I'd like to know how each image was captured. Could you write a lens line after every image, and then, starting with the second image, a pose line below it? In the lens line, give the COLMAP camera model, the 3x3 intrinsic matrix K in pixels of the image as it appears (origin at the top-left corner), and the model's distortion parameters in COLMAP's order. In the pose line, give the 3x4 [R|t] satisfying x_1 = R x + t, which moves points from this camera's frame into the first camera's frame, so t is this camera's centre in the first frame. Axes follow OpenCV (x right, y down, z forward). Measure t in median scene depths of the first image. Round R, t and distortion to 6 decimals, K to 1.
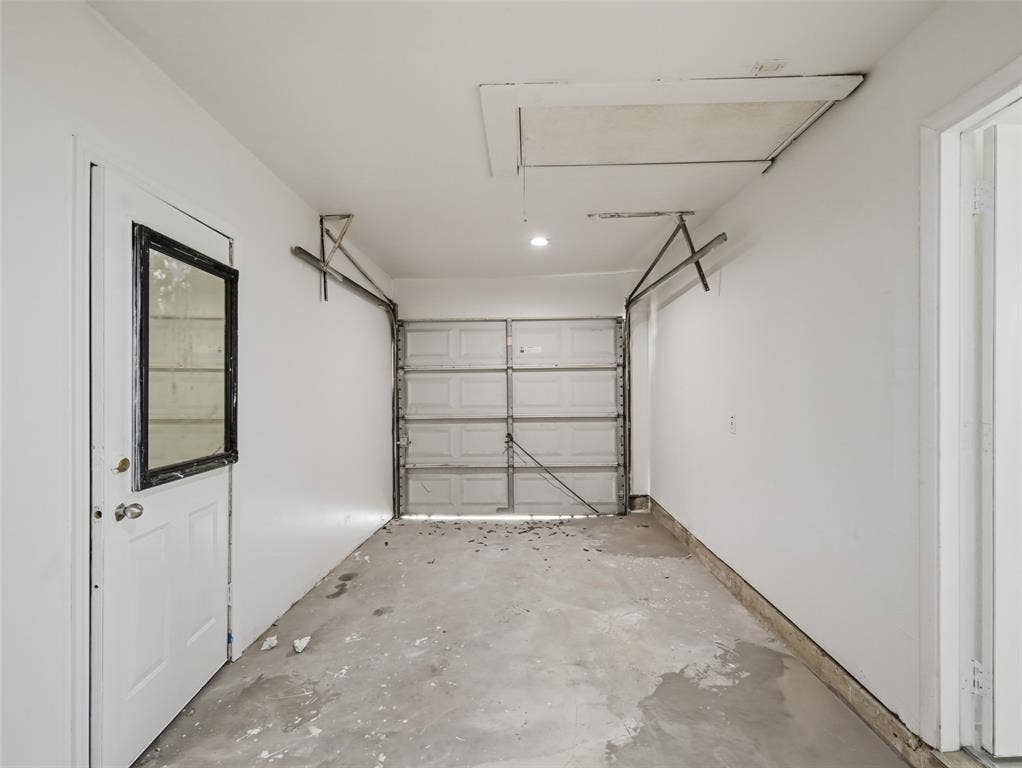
lens RADIAL K [[507.5, 0, 509.0], [0, 507.5, 385.1], [0, 0, 1]] dist [0.004816, 0.000123]
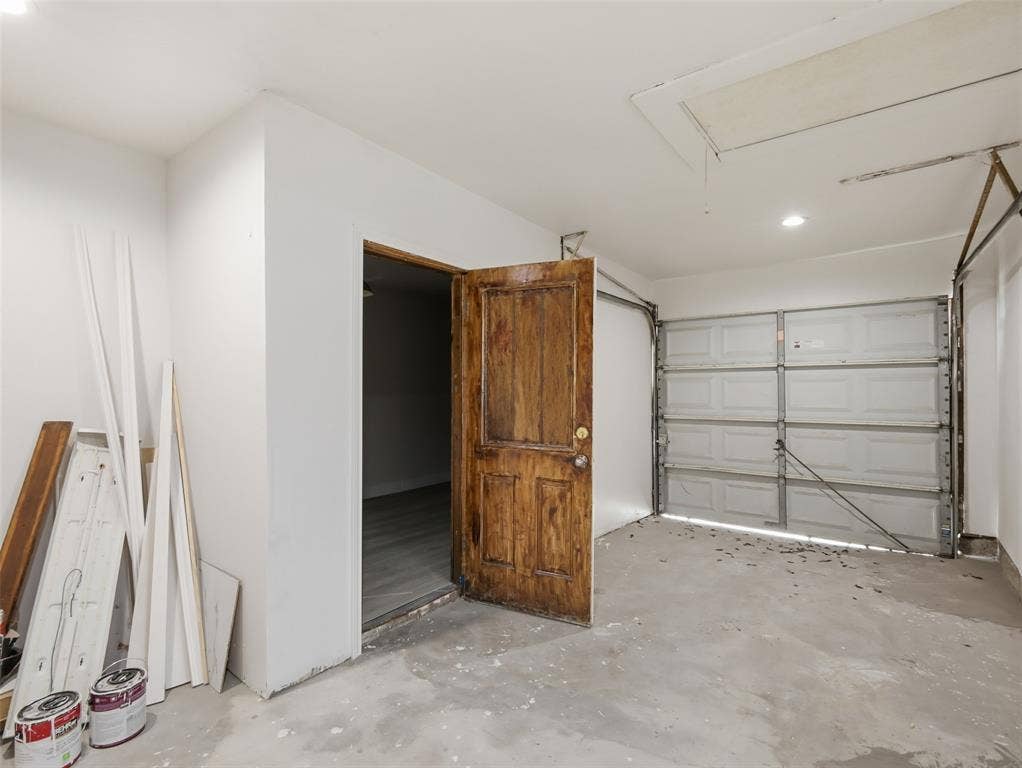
lens RADIAL K [[507.5, 0, 516.8], [0, 507.5, 384.3], [0, 0, 1]] dist [0.004816, 0.000123]
pose [[0.811849, 0.003279, -0.583858, 0.146629], [-0.003923, 0.999992, 0.000162, 0.000151], [0.583854, 0.002159, 0.811856, 0.008527]]
